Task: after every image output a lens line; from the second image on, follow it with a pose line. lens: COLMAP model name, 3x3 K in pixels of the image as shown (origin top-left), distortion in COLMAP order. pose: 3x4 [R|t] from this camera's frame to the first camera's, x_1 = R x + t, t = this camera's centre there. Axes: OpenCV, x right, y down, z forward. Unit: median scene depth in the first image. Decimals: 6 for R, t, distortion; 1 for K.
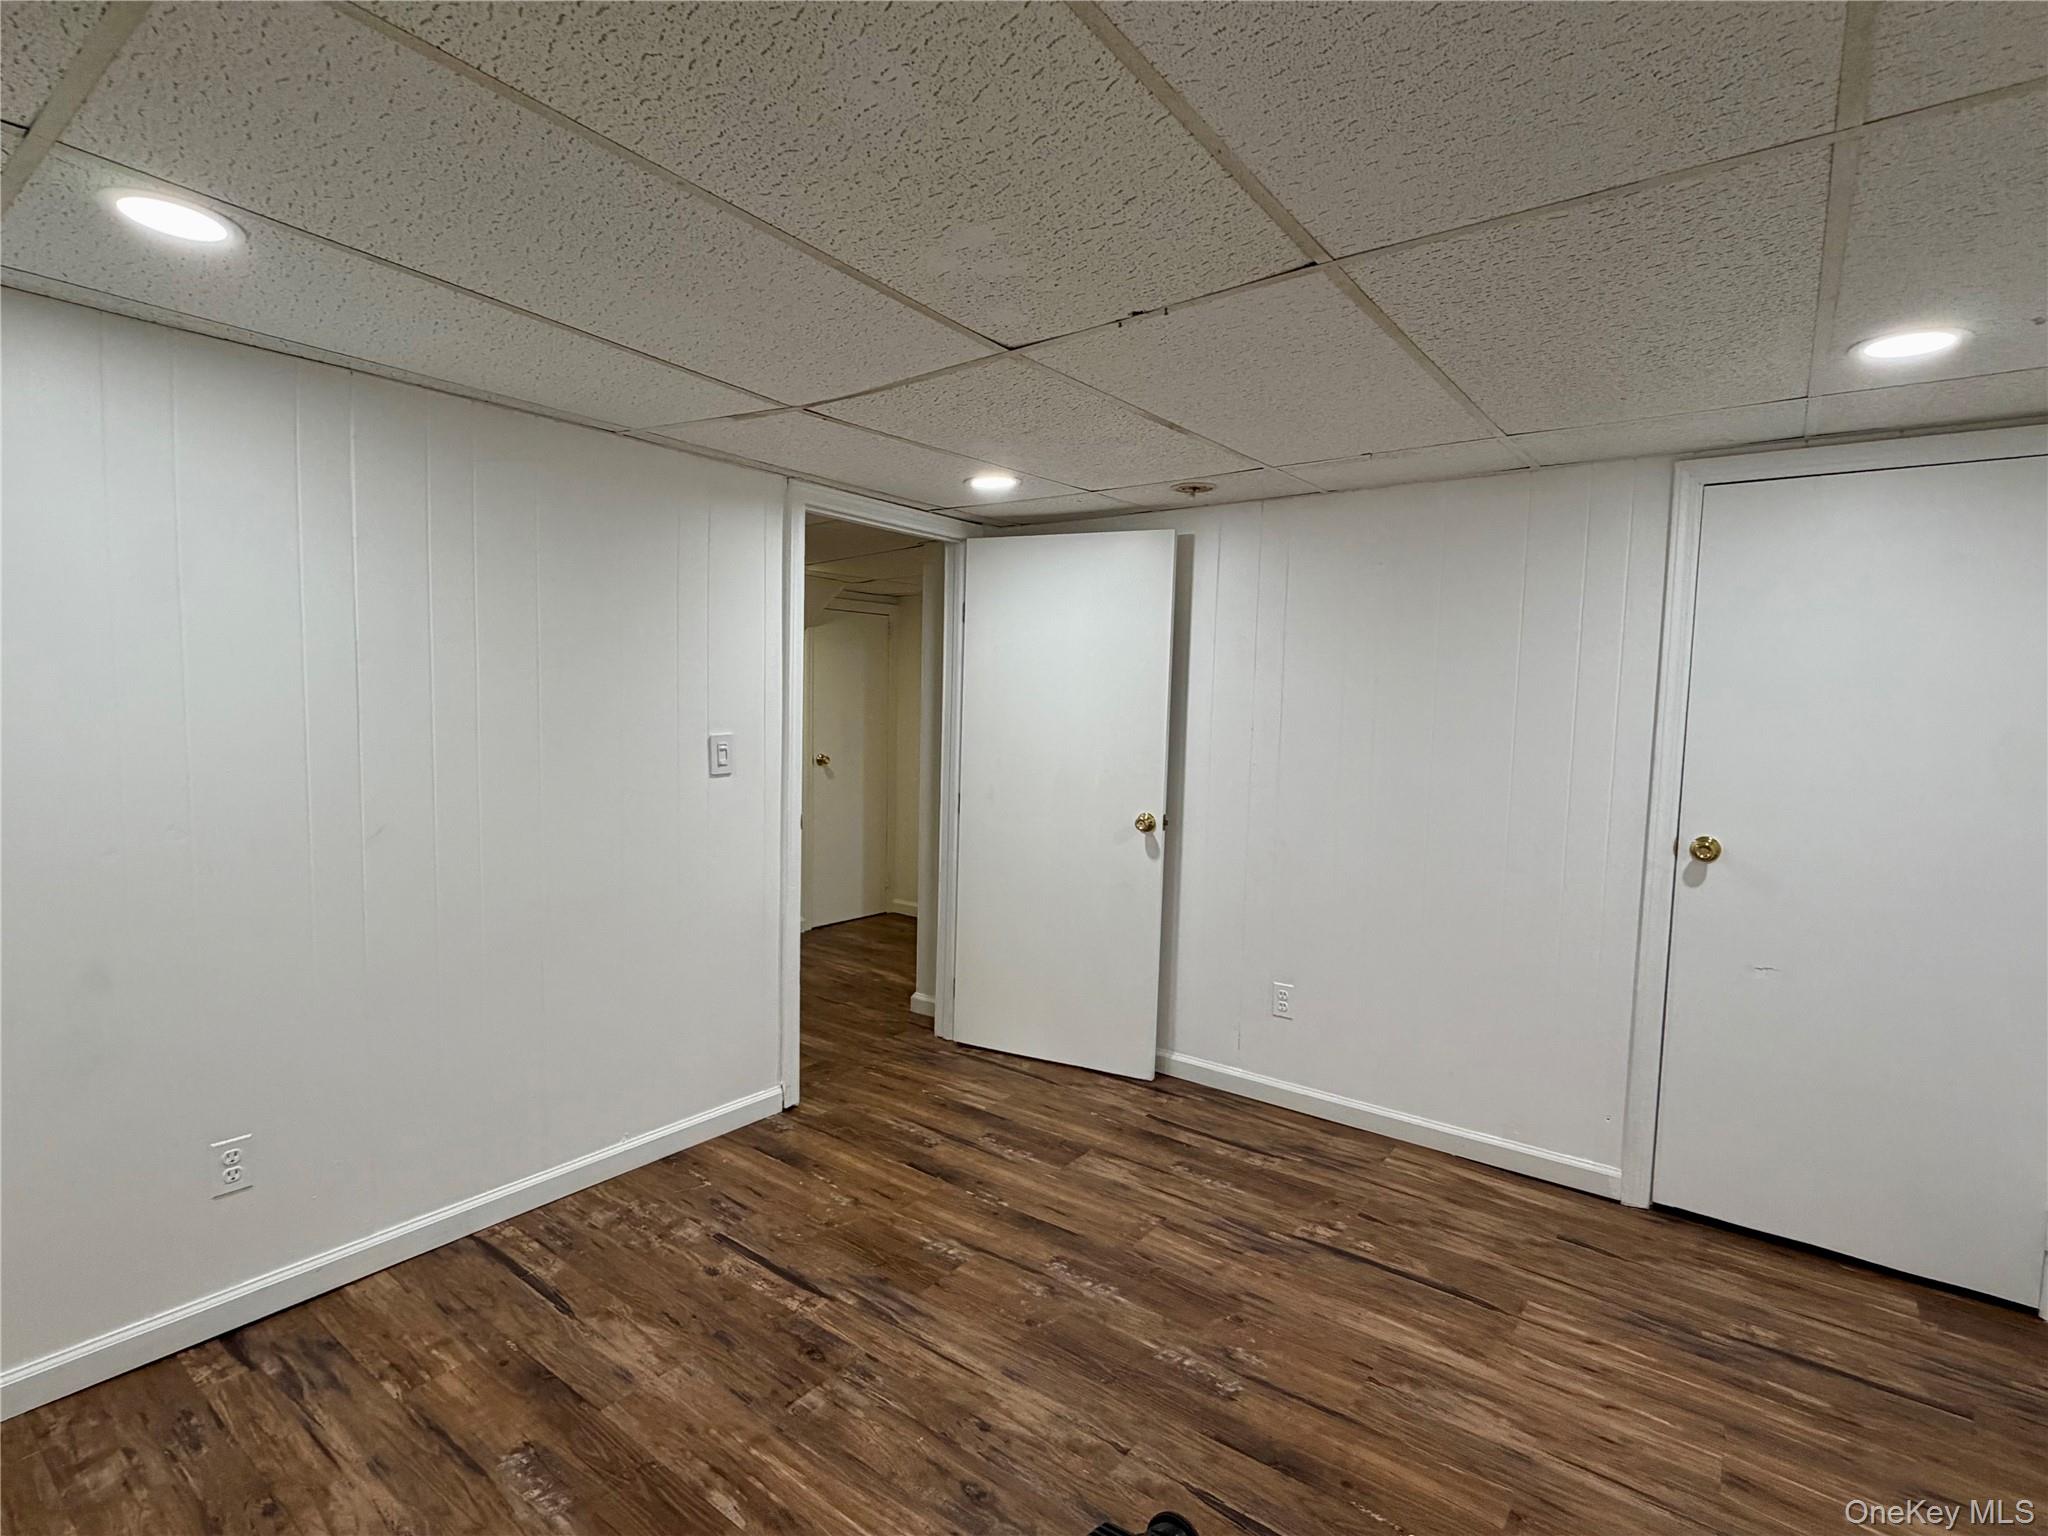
lens RADIAL K [[1002.5, 0, 1027.7], [0, 1002.5, 767.4], [0, 0, 1]] dist [0.000179, -0.000564]
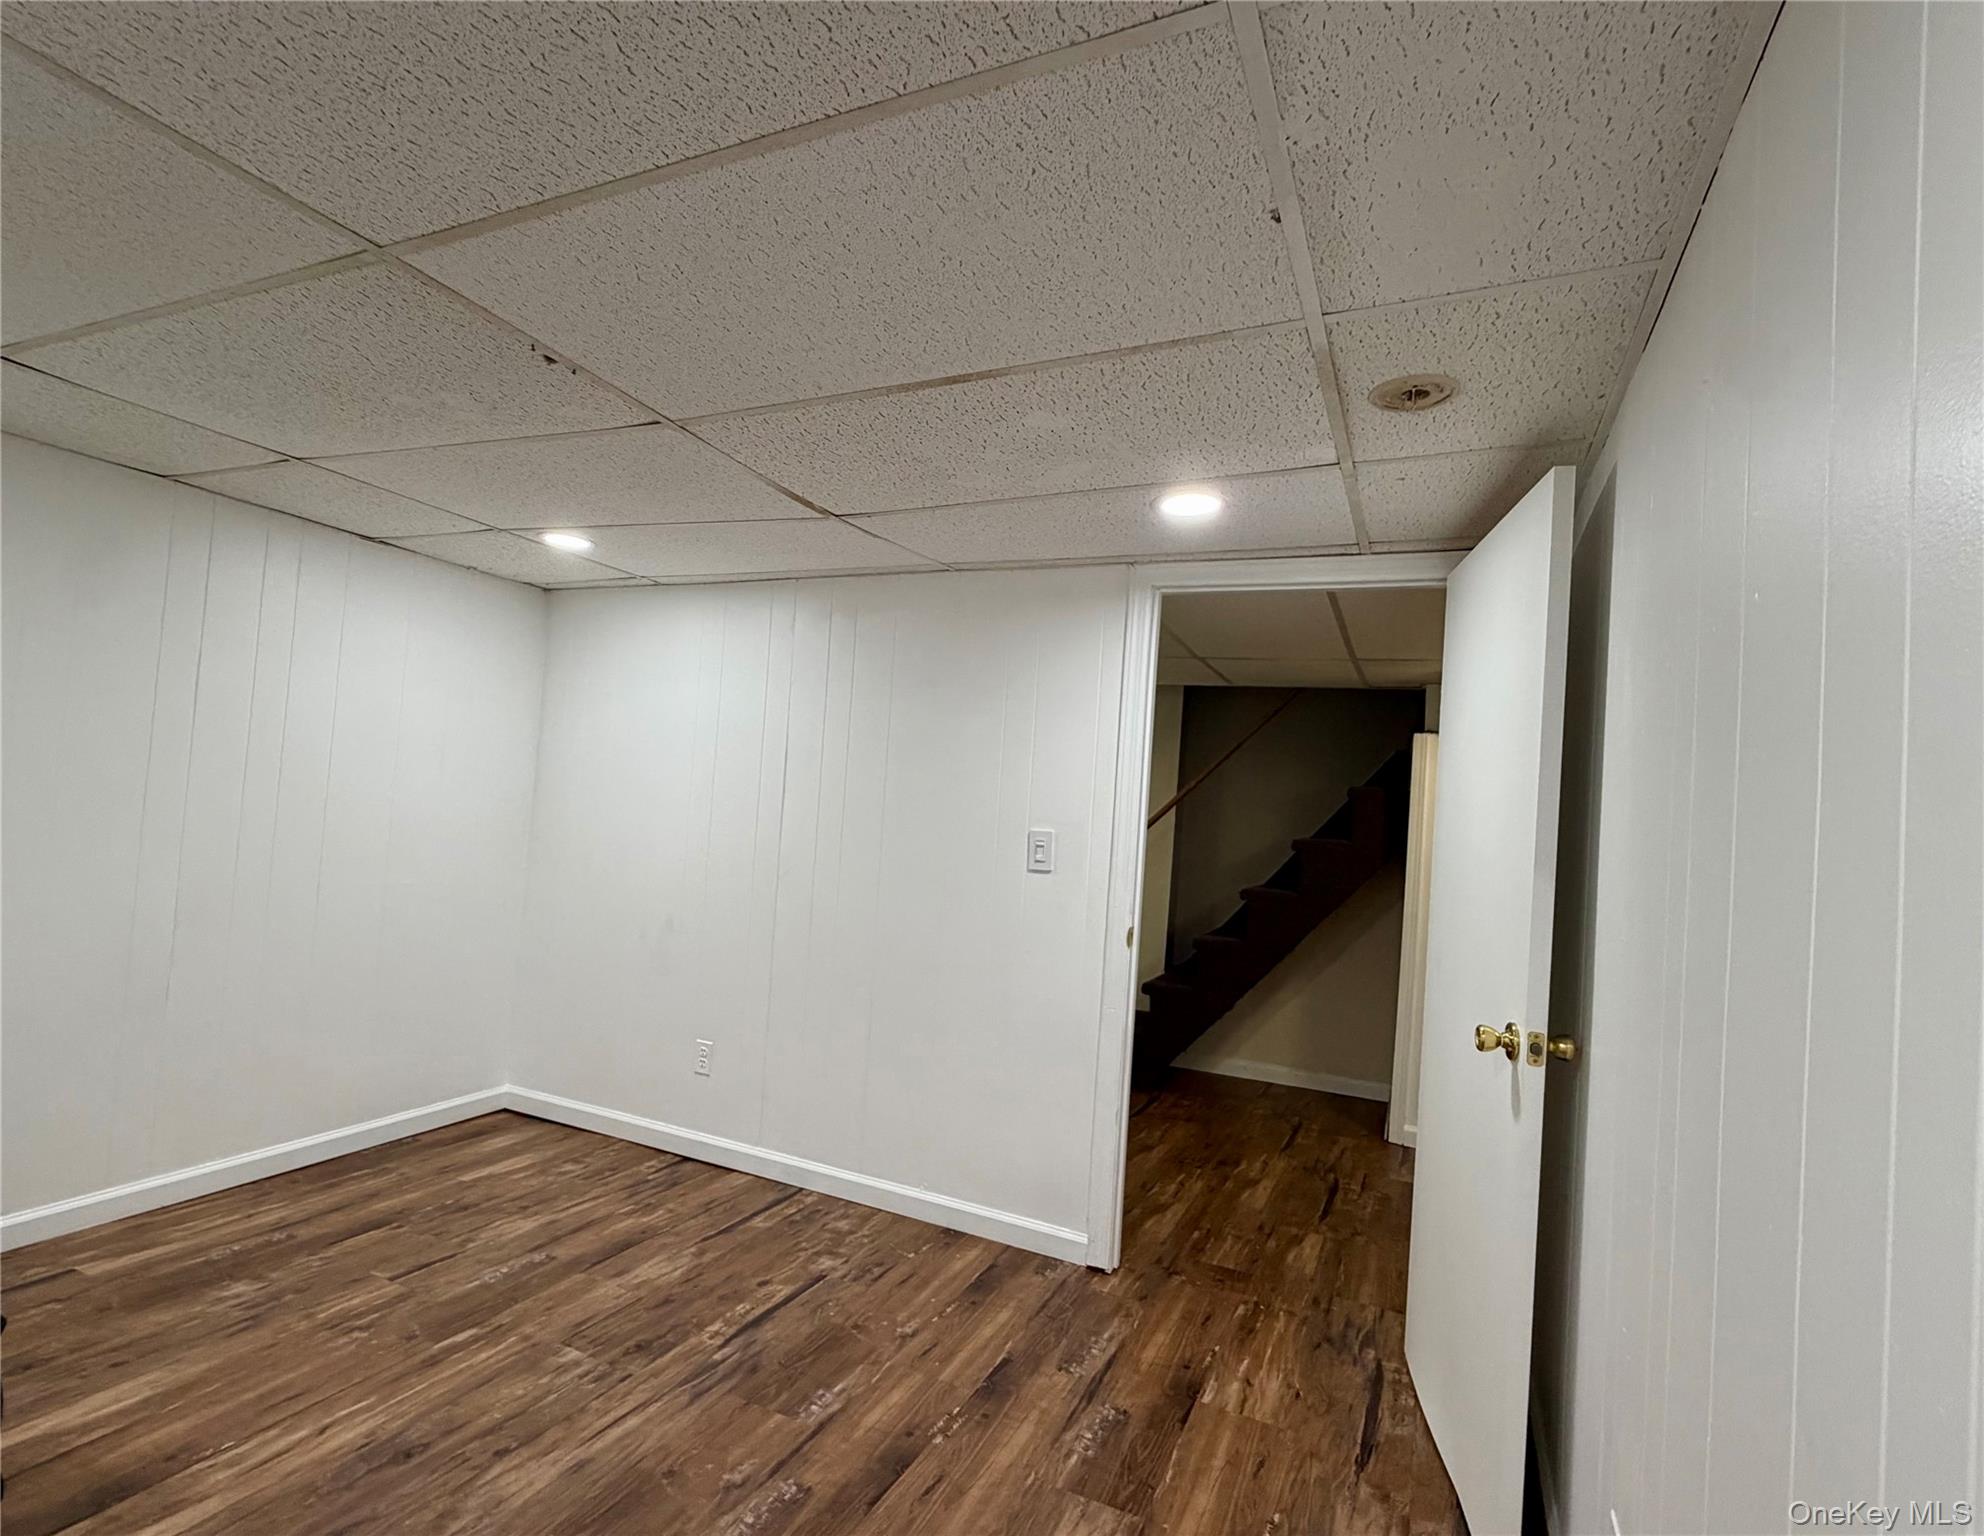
lens RADIAL K [[999.8, 0, 950.4], [0, 999.8, 771.7], [0, 0, 1]] dist [0.000442, 0.000903]
pose [[0.188234, -0.045925, -0.981050, 0.806630], [-0.131962, 0.988665, -0.071601, -0.009646], [0.973218, 0.142940, 0.180040, 0.874854]]
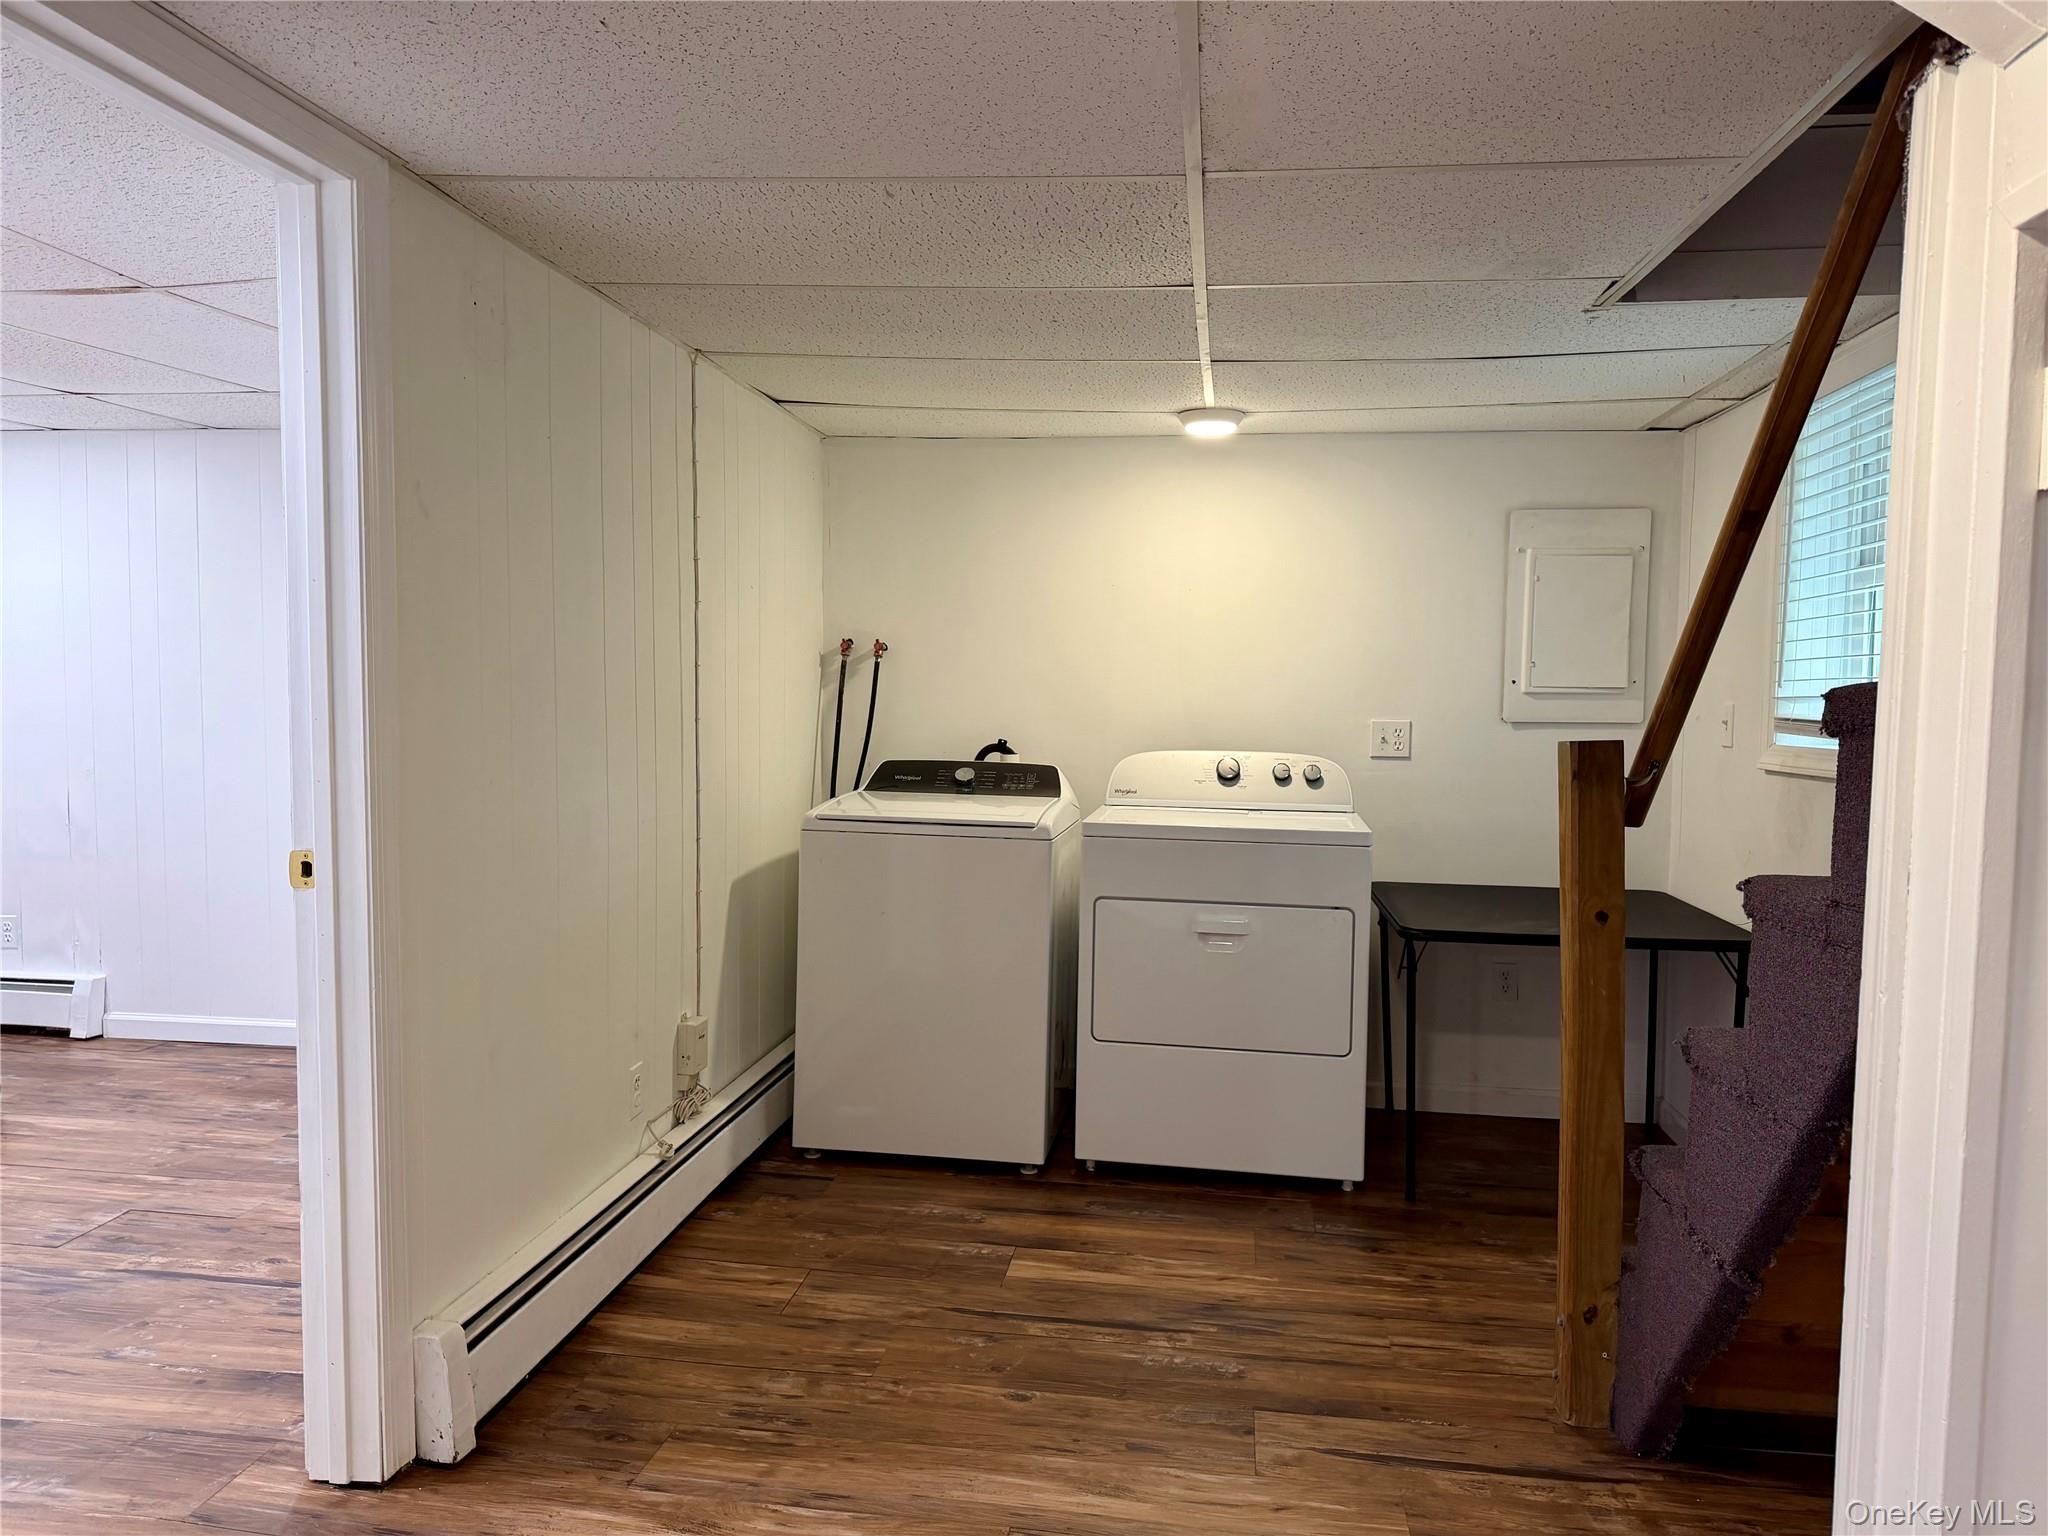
lens RADIAL K [[1469.5, 0, 1024.0], [0, 1469.5, 768.0], [0, 0, 1]] dist [0.001202, -0.000757]
pose [[-0.875566, -0.005234, -0.483070, -0.251506], [-0.066305, 0.991780, 0.109433, -0.121108], [0.478527, 0.127846, -0.868716, 2.299360]]
